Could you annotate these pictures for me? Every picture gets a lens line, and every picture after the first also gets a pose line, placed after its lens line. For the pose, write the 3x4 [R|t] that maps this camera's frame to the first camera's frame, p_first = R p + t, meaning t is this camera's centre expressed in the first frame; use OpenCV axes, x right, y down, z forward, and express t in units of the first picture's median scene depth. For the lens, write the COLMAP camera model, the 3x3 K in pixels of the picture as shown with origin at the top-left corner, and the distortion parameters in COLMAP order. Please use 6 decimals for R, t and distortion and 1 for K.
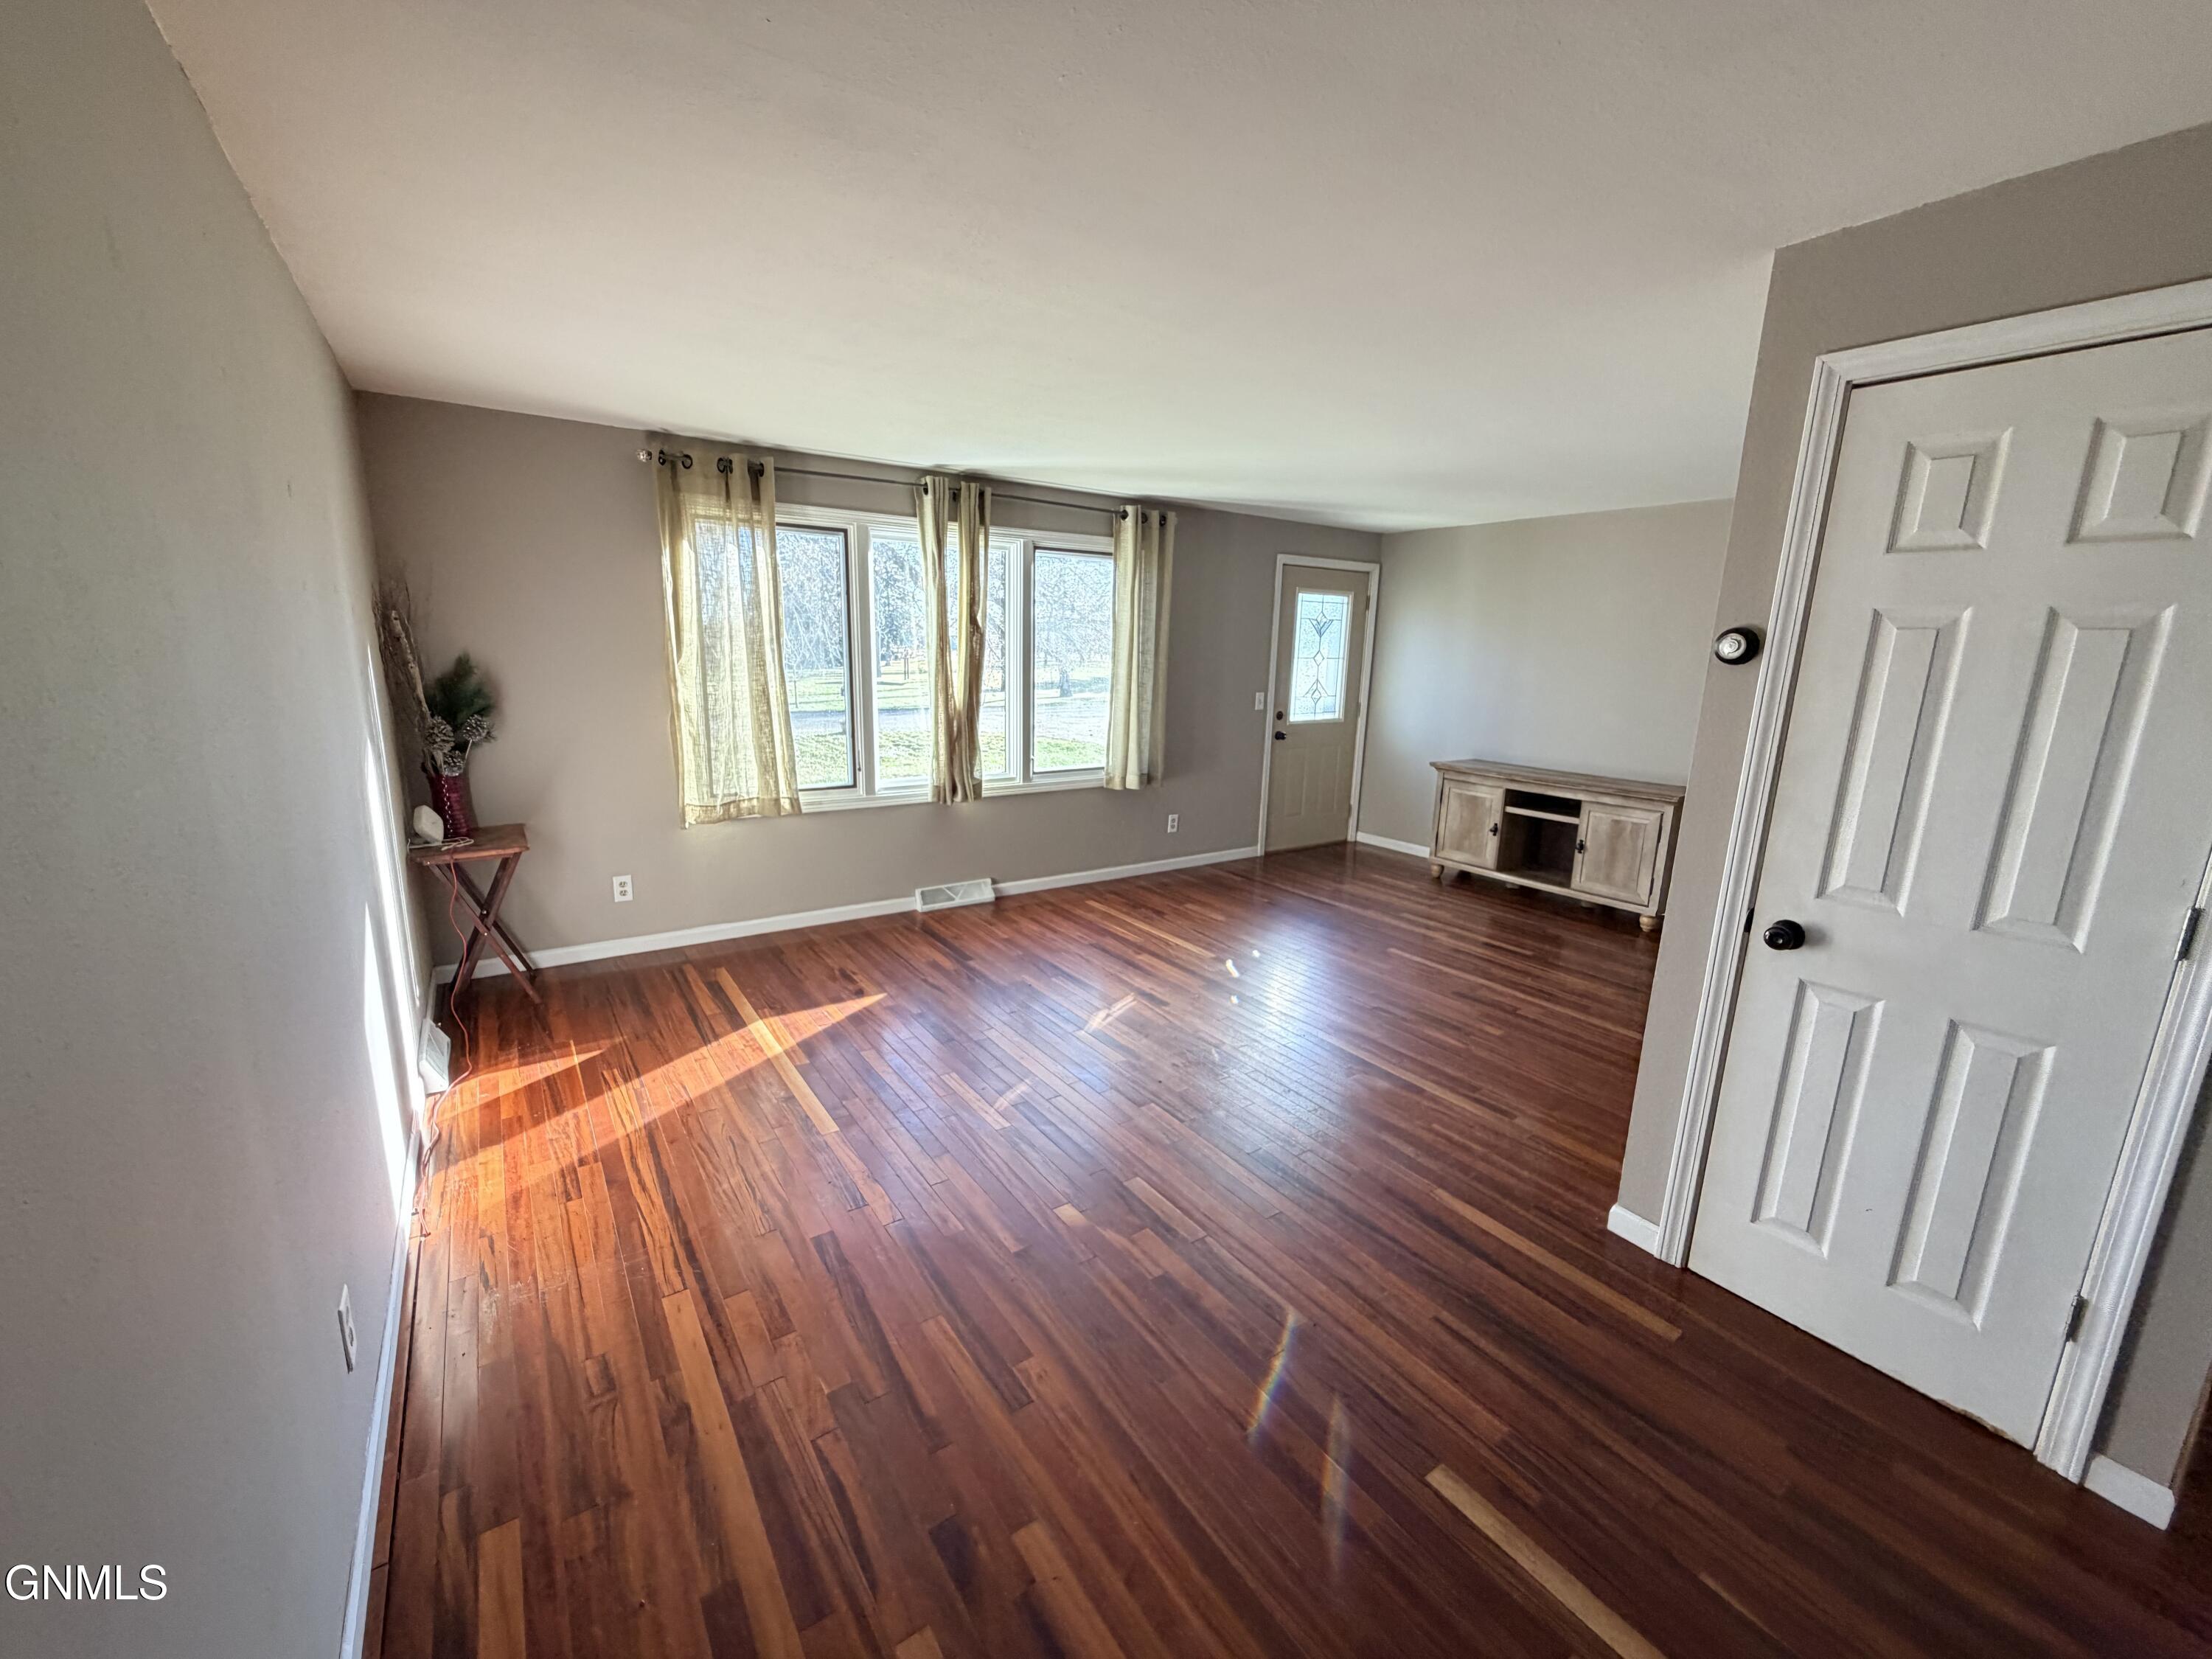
lens RADIAL K [[885.4, 0, 1106.0], [0, 885.4, 829.5], [0, 0, 1]] dist [-0.001317, -0.000104]
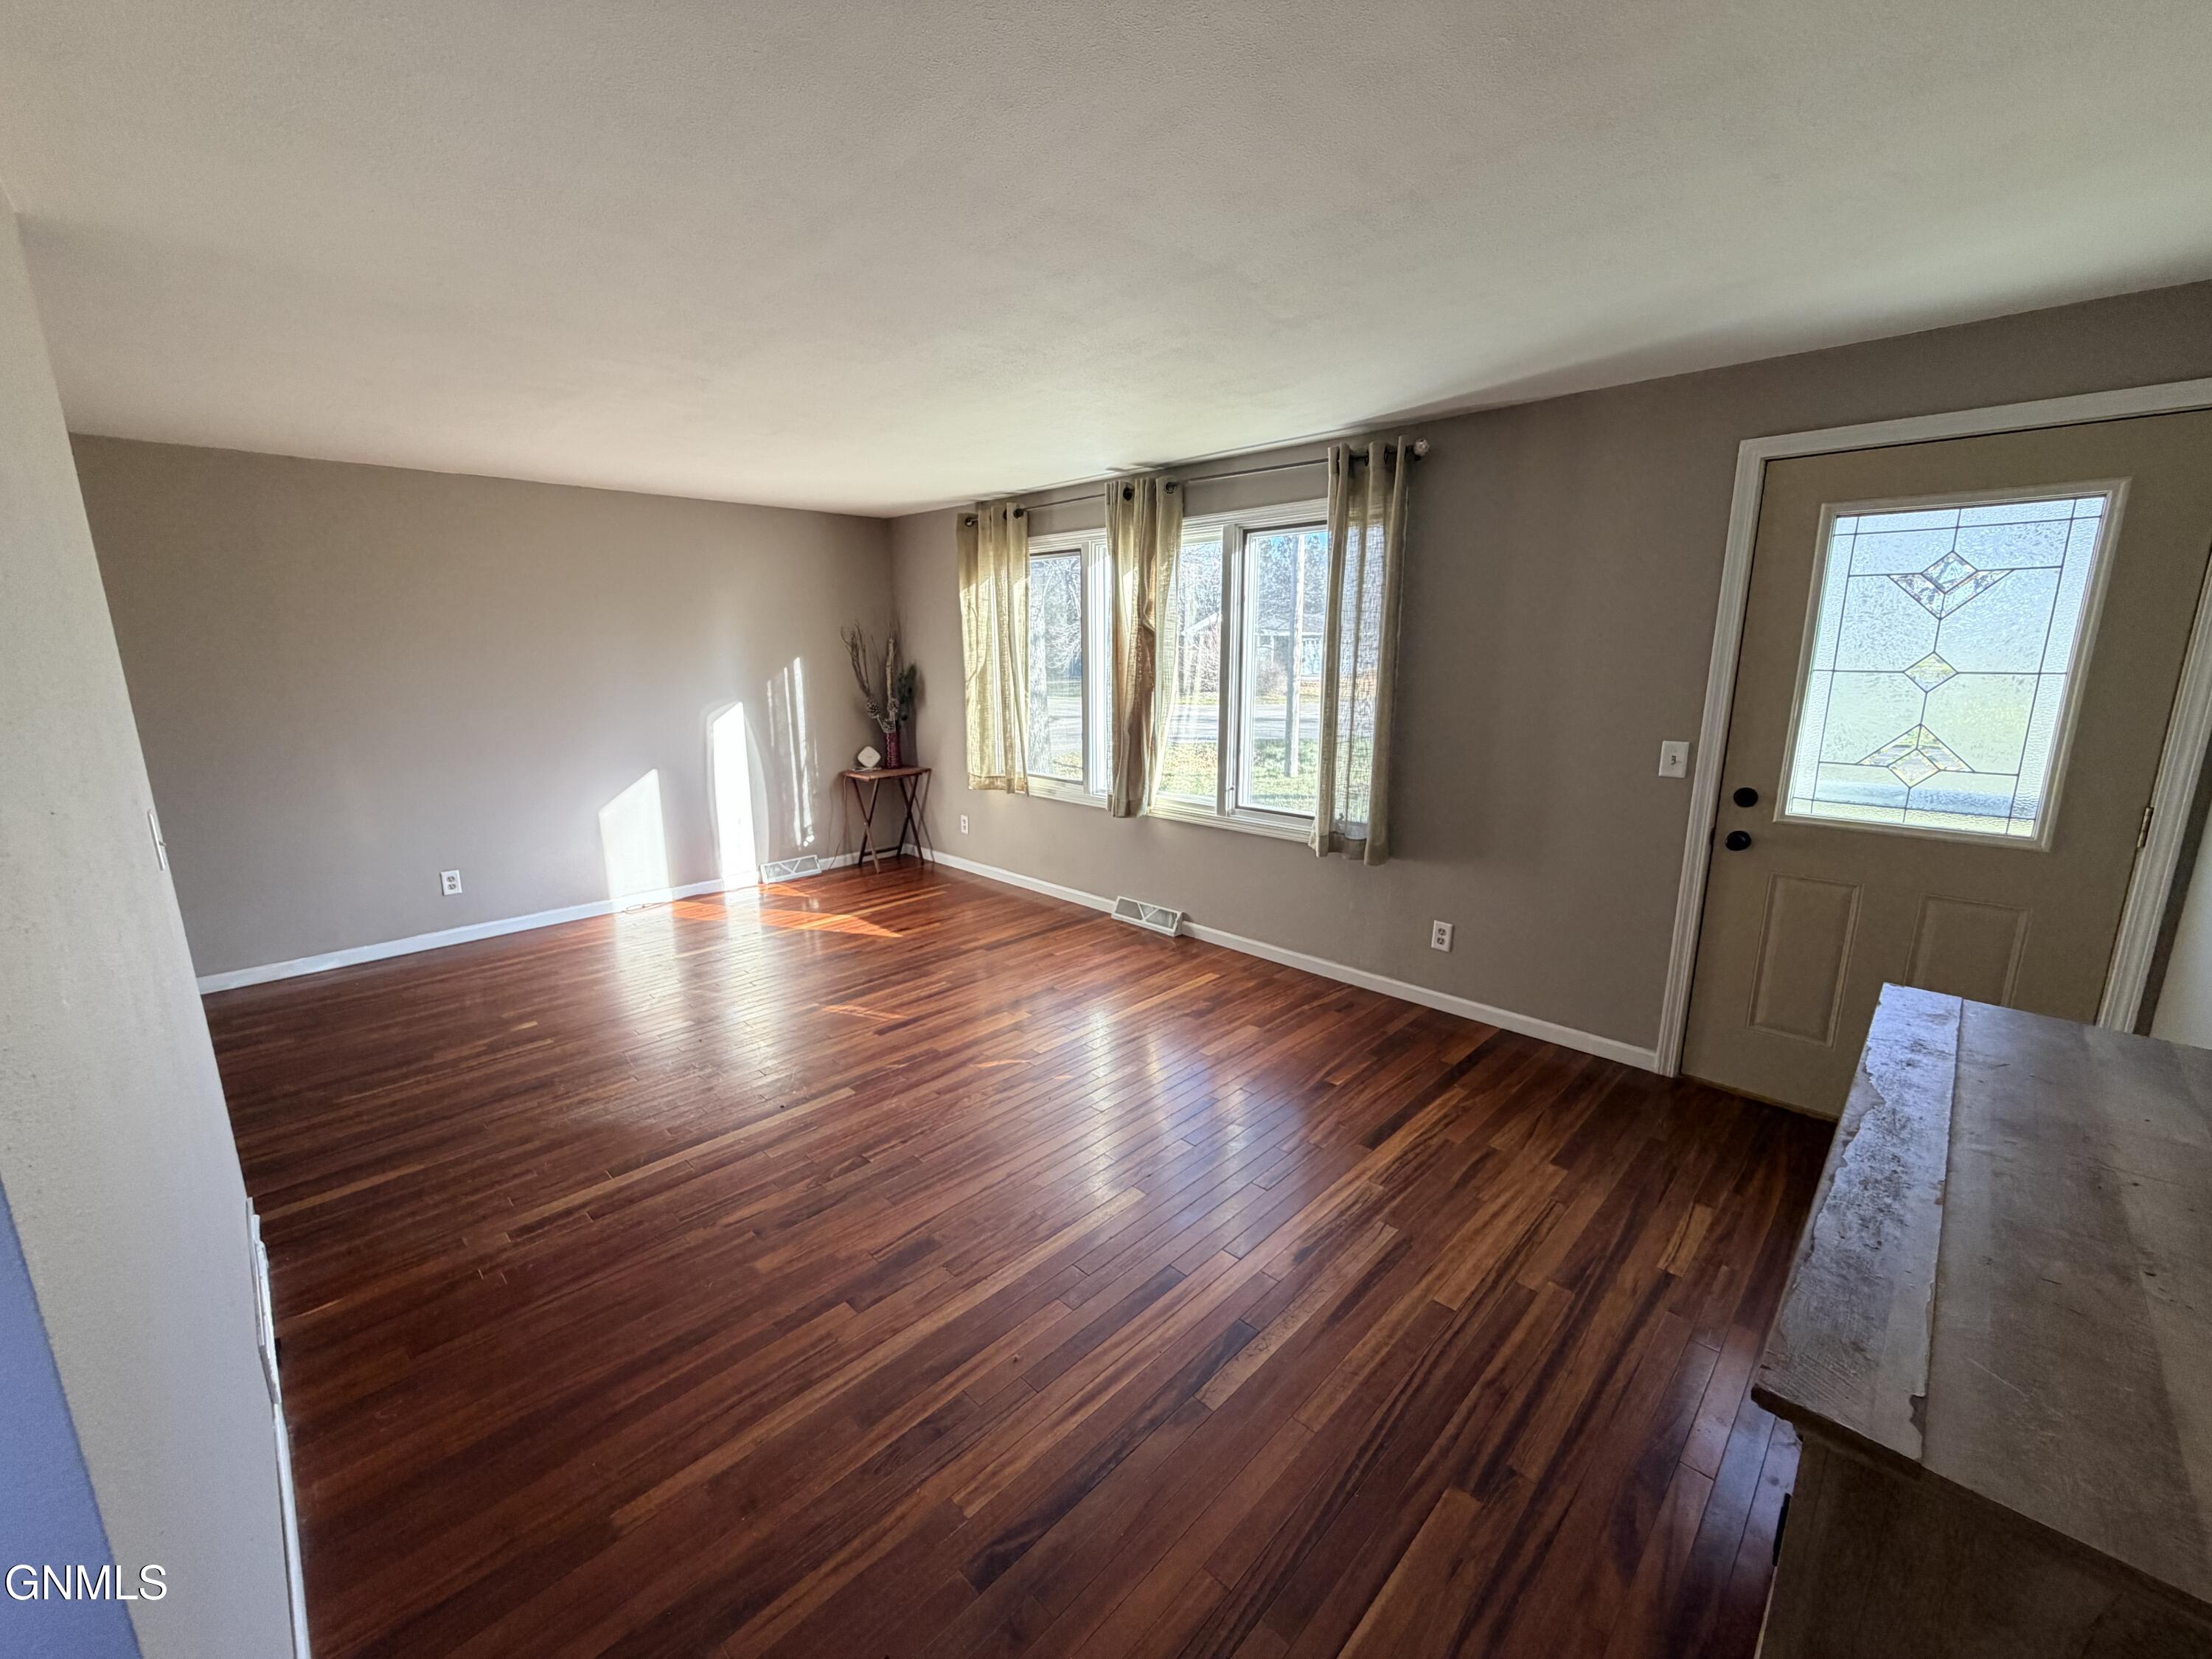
lens RADIAL K [[885.4, 0, 1106.0], [0, 885.4, 829.5], [0, 0, 1]] dist [-0.001317, -0.000104]
pose [[0.181368, 0.178239, -0.967128, 0.776241], [-0.194378, 0.970534, 0.142414, -0.152114], [0.964014, 0.162159, 0.210670, 0.792067]]
